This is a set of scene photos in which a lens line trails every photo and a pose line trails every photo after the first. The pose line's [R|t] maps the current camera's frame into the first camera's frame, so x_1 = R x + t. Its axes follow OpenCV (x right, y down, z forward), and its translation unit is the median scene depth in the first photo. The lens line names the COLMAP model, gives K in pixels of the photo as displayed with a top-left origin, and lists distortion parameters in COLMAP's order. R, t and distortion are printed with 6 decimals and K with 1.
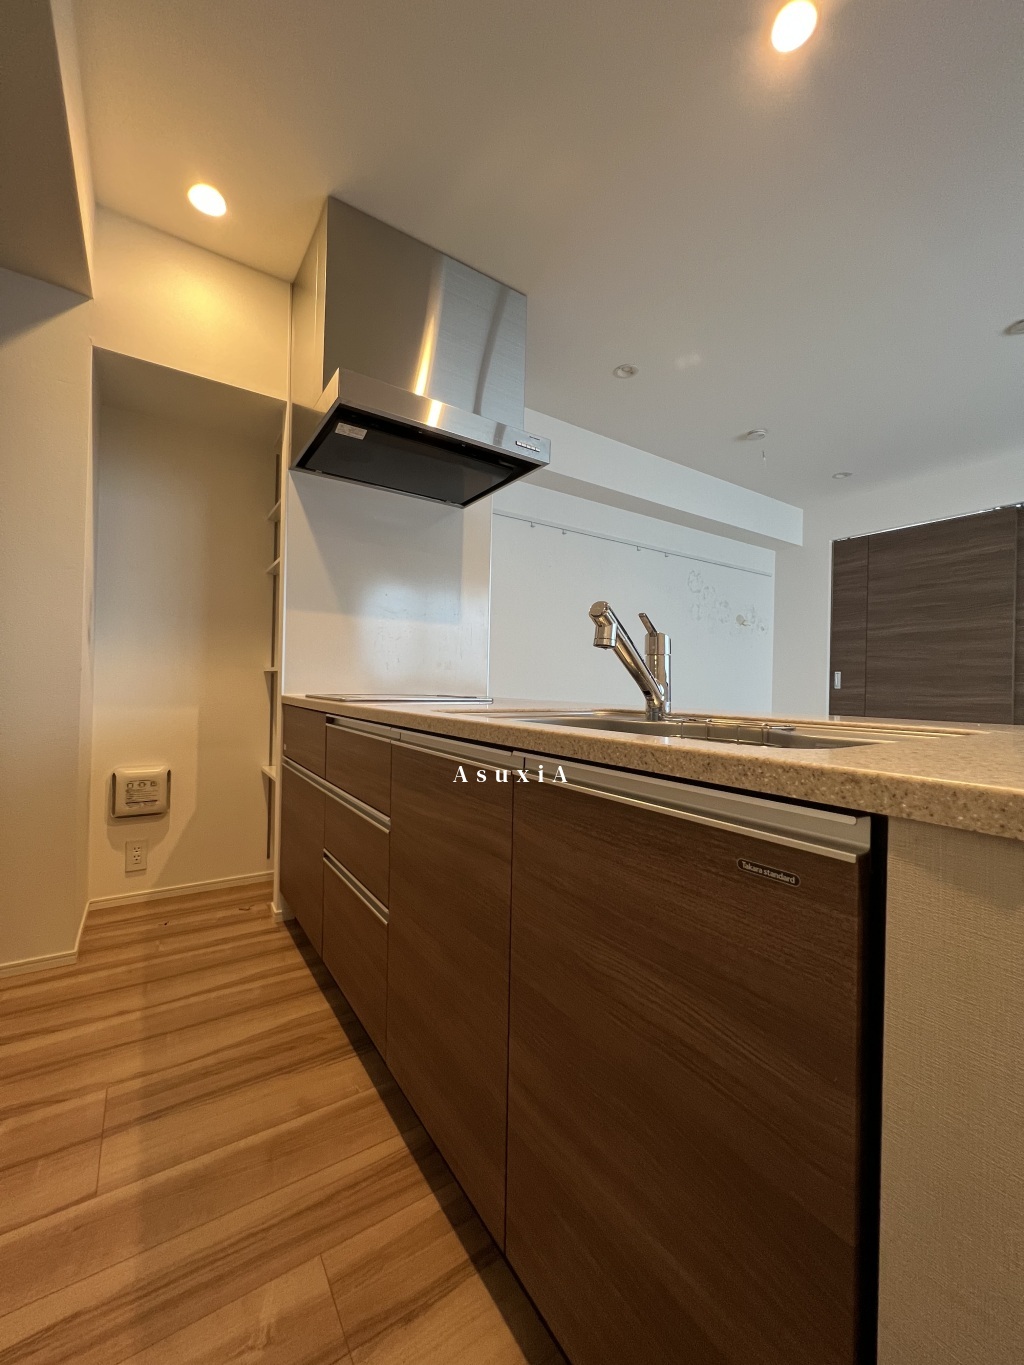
lens RADIAL K [[545.1, 0, 516.4], [0, 545.1, 681.6], [0, 0, 1]] dist [-0.002085, -0.000033]
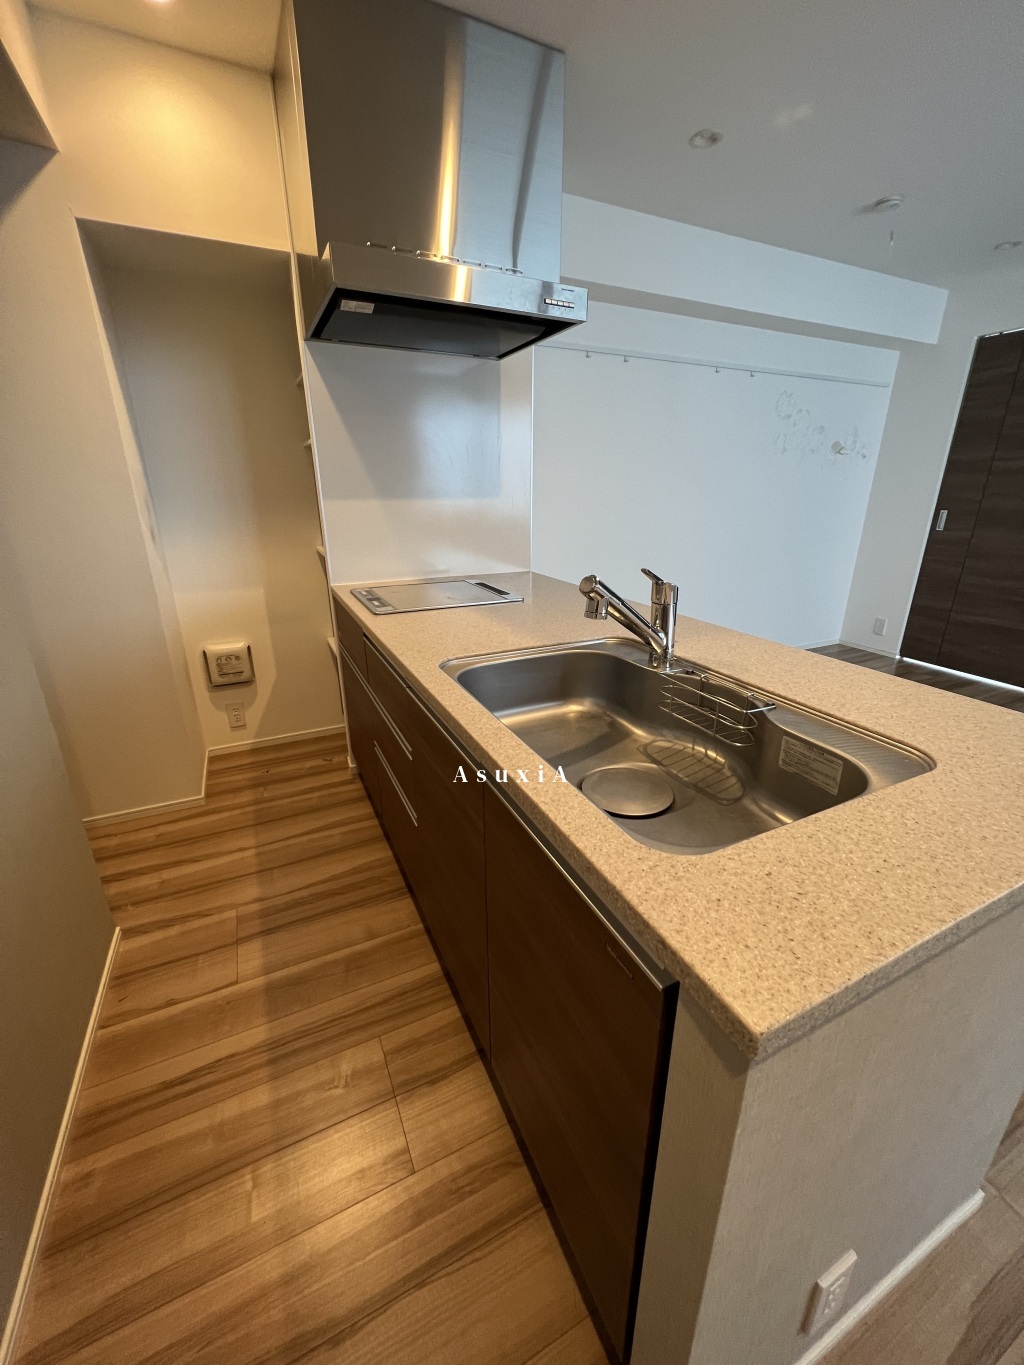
lens RADIAL K [[545.1, 0, 516.4], [0, 545.1, 681.6], [0, 0, 1]] dist [-0.002085, -0.000033]
pose [[0.989942, 0.027040, -0.138867, 0.094463], [0.022217, 0.939674, 0.341350, -0.178337], [0.139719, -0.341002, 0.929622, -0.004272]]
